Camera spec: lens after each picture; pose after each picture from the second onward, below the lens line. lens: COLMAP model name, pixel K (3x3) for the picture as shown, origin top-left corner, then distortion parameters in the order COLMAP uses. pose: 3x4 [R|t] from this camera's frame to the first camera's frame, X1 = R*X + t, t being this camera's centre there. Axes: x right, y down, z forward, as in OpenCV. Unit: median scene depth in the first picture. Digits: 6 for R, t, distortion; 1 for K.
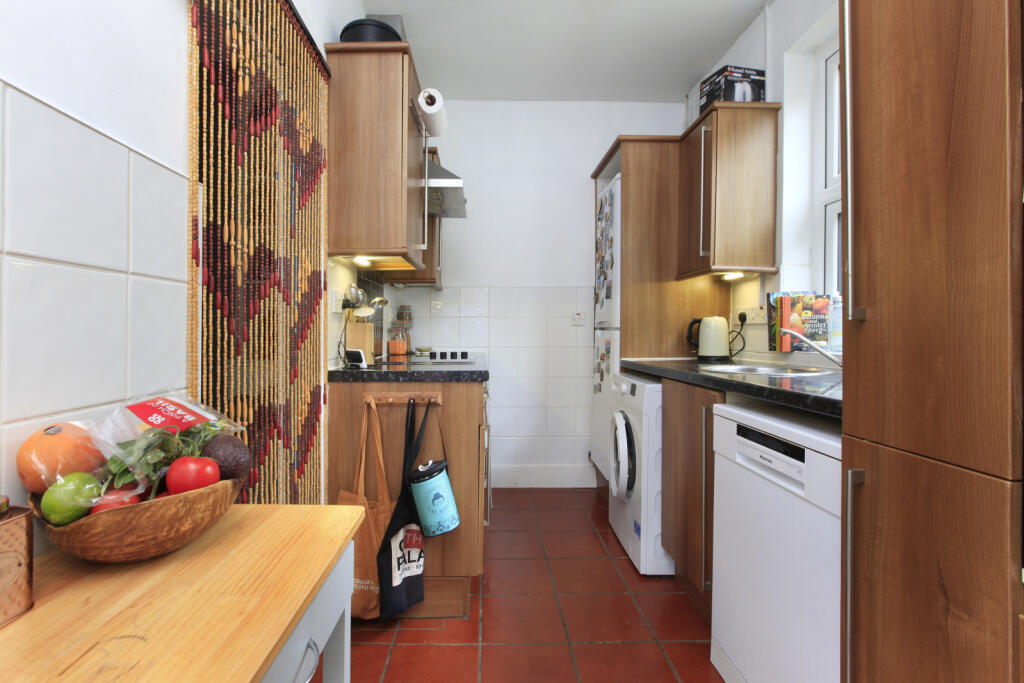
lens RADIAL K [[471.3, 0, 509.9], [0, 471.3, 335.5], [0, 0, 1]] dist [0.001379, -0.000139]
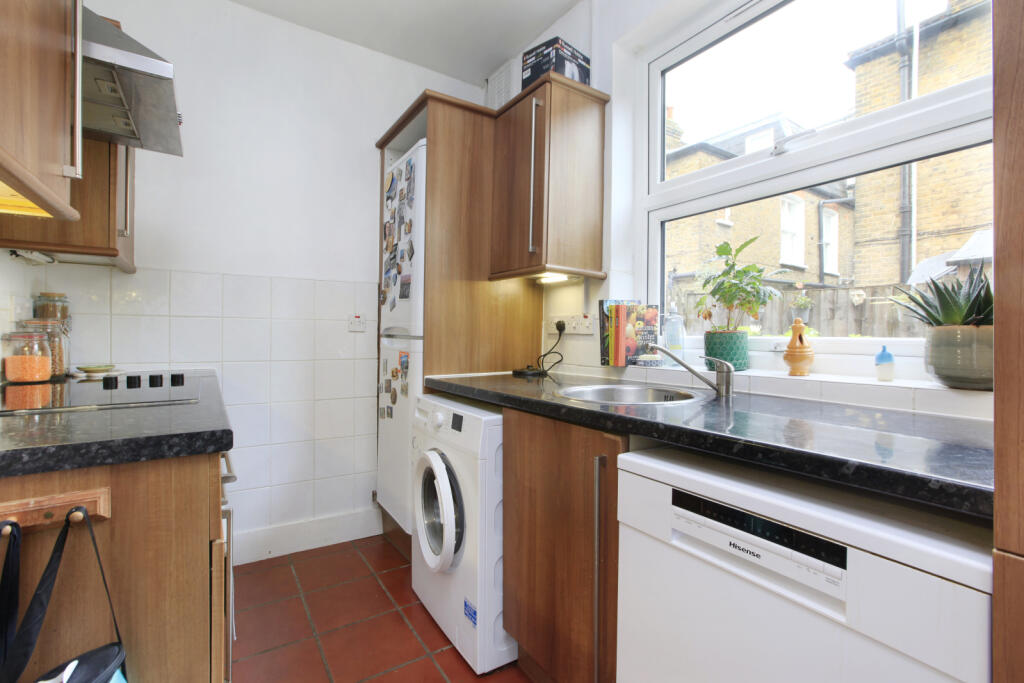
lens RADIAL K [[441.3, 0, 518.9], [0, 441.3, 337.1], [0, 0, 1]] dist [-0.032414, 0.005225]
pose [[0.845172, 0.003436, 0.534484, -0.026458], [-0.004614, 0.999989, 0.000867, -0.018714], [-0.534475, -0.003198, 0.845178, 0.342489]]
